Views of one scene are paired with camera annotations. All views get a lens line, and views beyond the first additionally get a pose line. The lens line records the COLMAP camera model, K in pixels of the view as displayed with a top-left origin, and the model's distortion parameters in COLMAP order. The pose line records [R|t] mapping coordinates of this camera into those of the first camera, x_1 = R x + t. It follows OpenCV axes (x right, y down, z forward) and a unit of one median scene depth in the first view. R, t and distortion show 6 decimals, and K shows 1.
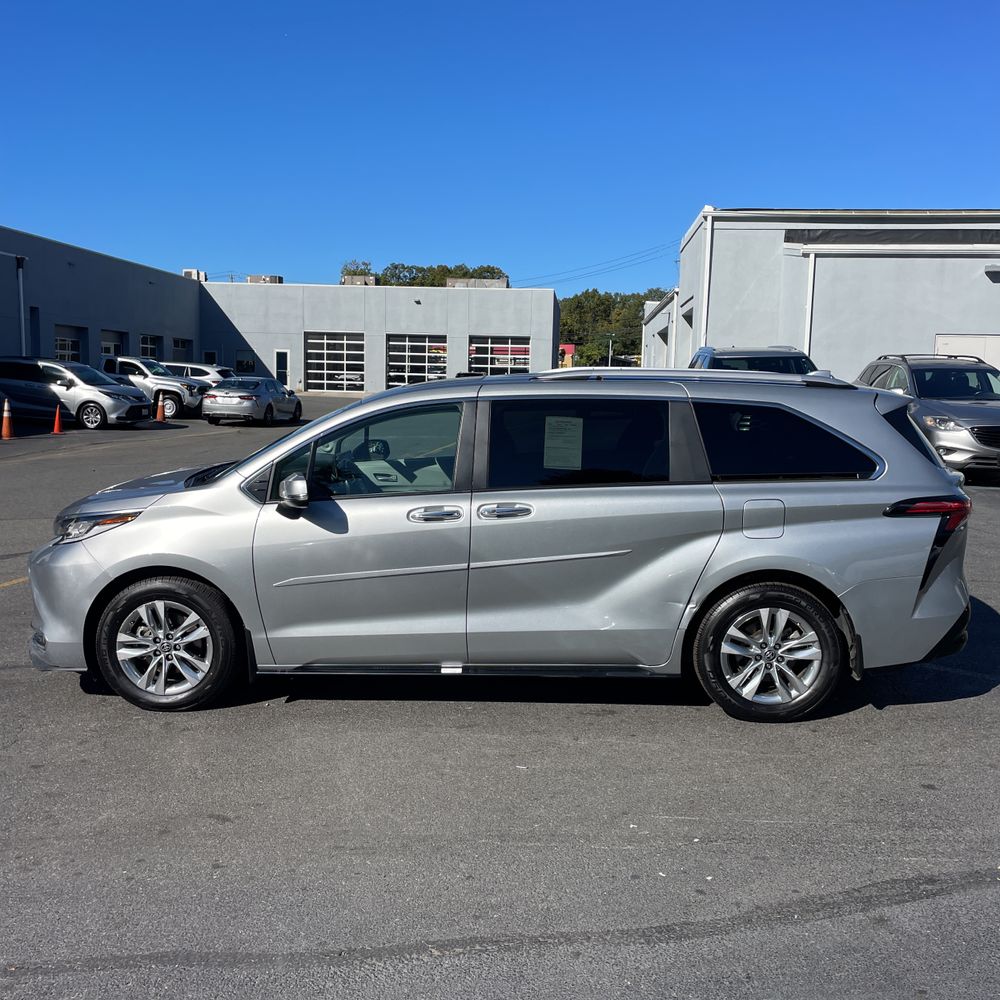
lens RADIAL K [[1013.8, 0, 499.9], [0, 1013.8, 488.6], [0, 0, 1]] dist [0.094596, -0.134584]
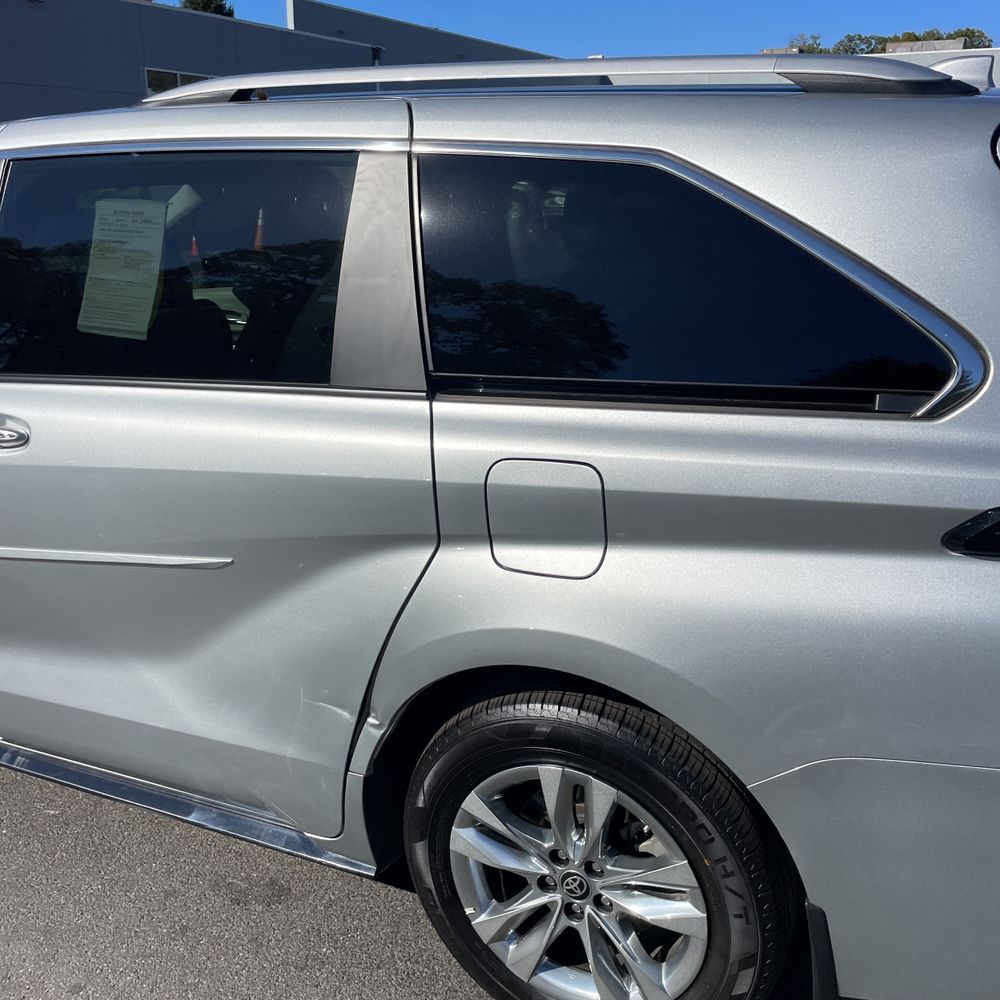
lens RADIAL K [[1007.1, 0, 510.9], [0, 1007.1, 486.7], [0, 0, 1]] dist [0.098873, -0.134432]
pose [[0.916301, 0.097324, -0.388485, 0.353240], [-0.022750, 0.981106, 0.192131, -0.040061], [0.399844, -0.167212, 0.901202, 0.664228]]
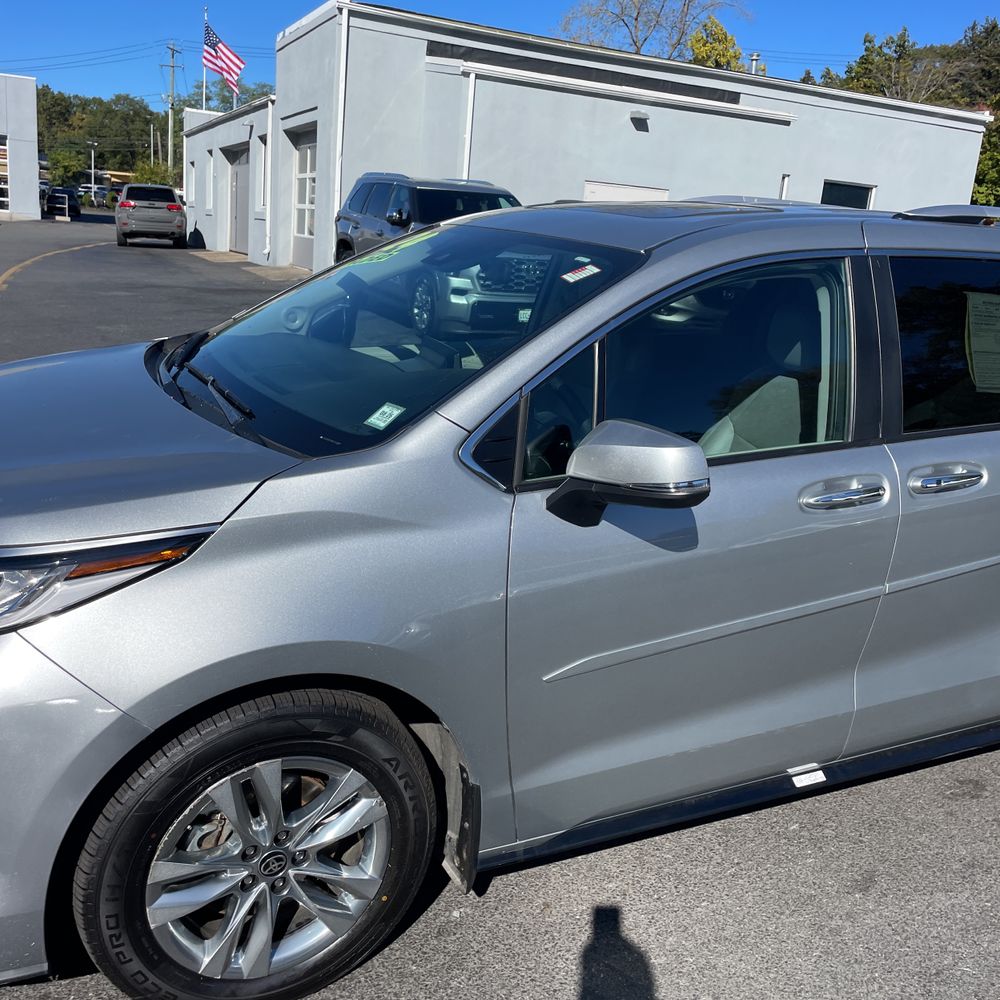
lens RADIAL K [[1007.1, 0, 510.9], [0, 1007.1, 486.7], [0, 0, 1]] dist [0.098873, -0.134432]
pose [[0.870374, -0.065170, 0.488059, -0.419727], [-0.013066, 0.987797, 0.155200, -0.049328], [-0.492218, -0.141459, 0.858901, 0.625682]]
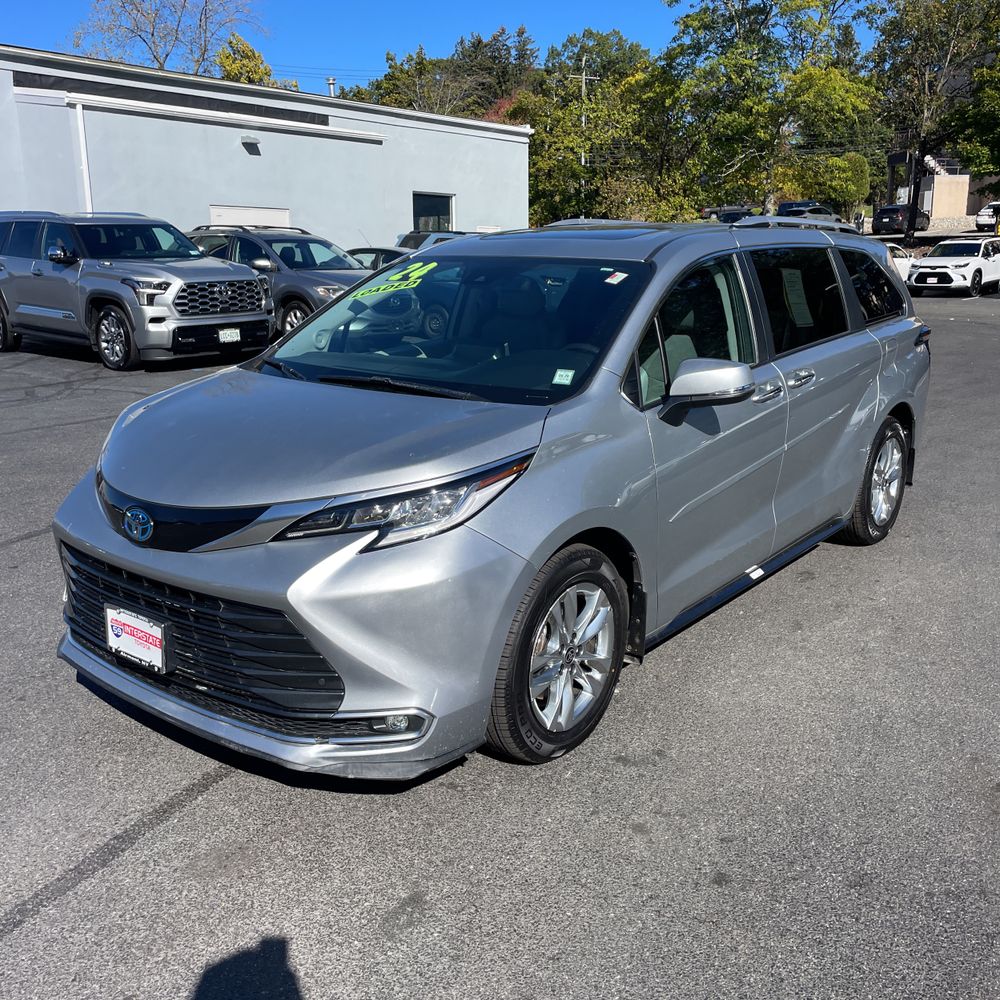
lens RADIAL K [[1001.7, 0, 512.7], [0, 1001.7, 486.6], [0, 0, 1]] dist [0.089710, -0.111910]
pose [[0.582808, -0.196768, 0.788427, -0.804240], [0.105268, 0.980347, 0.166851, -0.055450], [-0.805763, -0.014246, 0.592067, 0.645077]]
